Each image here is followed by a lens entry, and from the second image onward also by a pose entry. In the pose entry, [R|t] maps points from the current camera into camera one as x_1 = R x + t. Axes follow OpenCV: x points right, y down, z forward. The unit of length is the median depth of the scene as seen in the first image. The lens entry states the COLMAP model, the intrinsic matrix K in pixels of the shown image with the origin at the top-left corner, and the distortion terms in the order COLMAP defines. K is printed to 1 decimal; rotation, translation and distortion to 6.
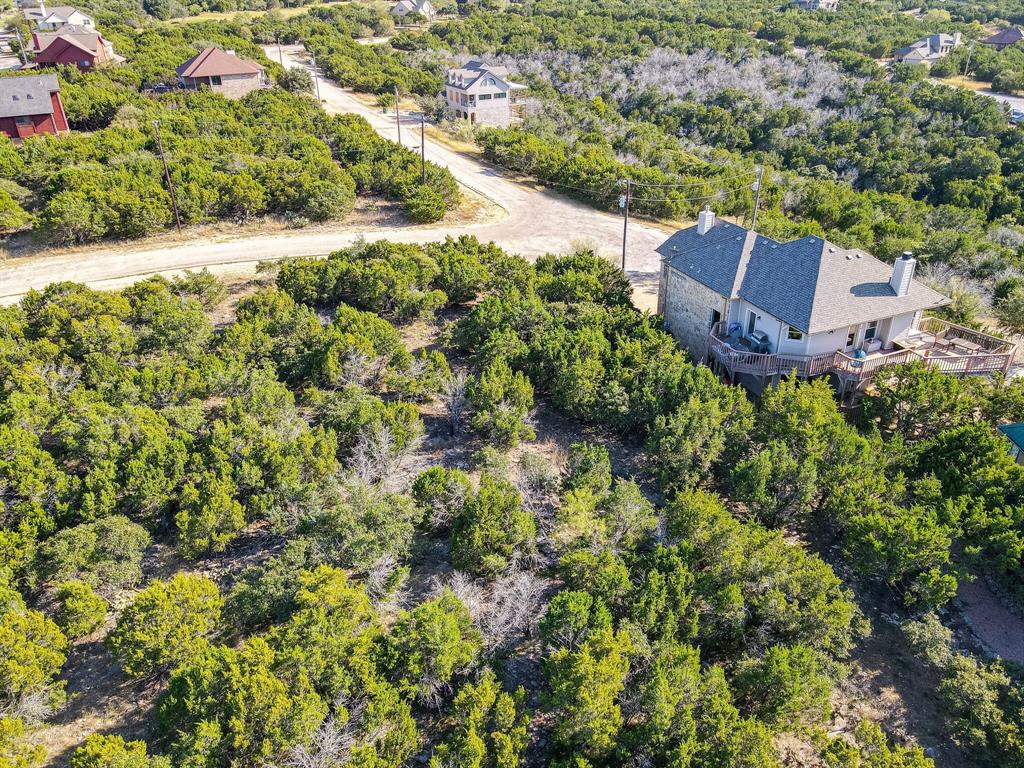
lens RADIAL K [[762.8, 0, 512.0], [0, 762.8, 384.0], [0, 0, 1]] dist [0.018399, 0.001370]
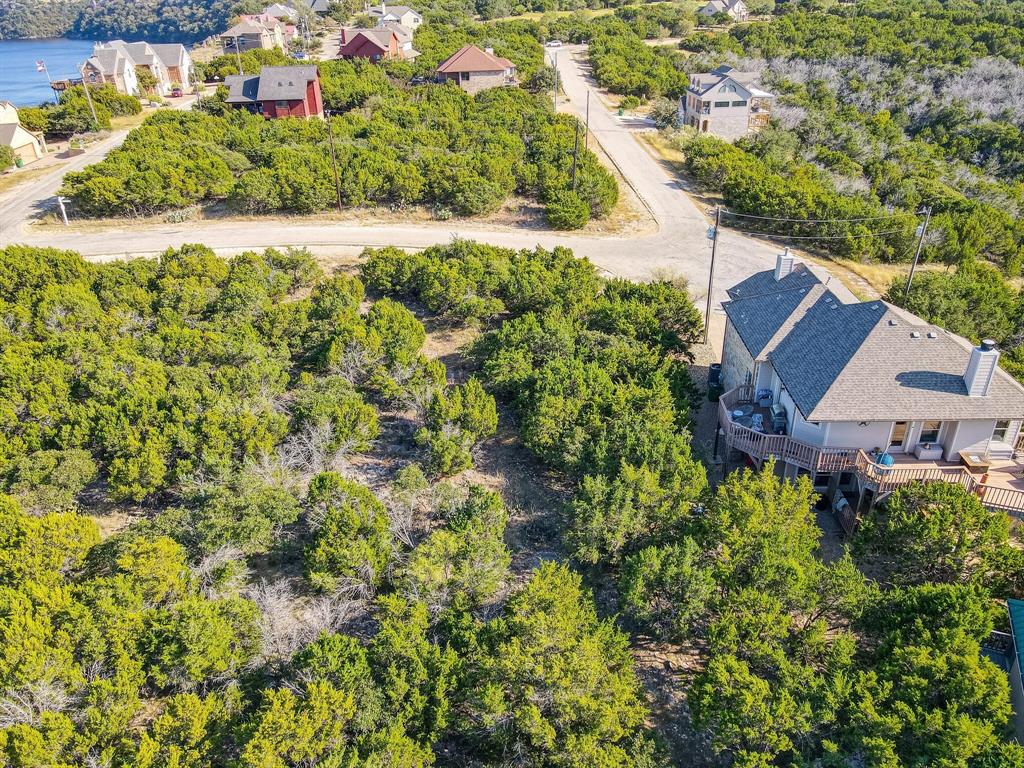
lens RADIAL K [[762.8, 0, 512.0], [0, 762.8, 384.0], [0, 0, 1]] dist [0.018399, 0.001370]
pose [[0.910520, 0.189319, -0.367575, 0.223002], [-0.189291, 0.981243, 0.036493, -0.041289], [0.367589, 0.036351, 0.929277, 0.078526]]
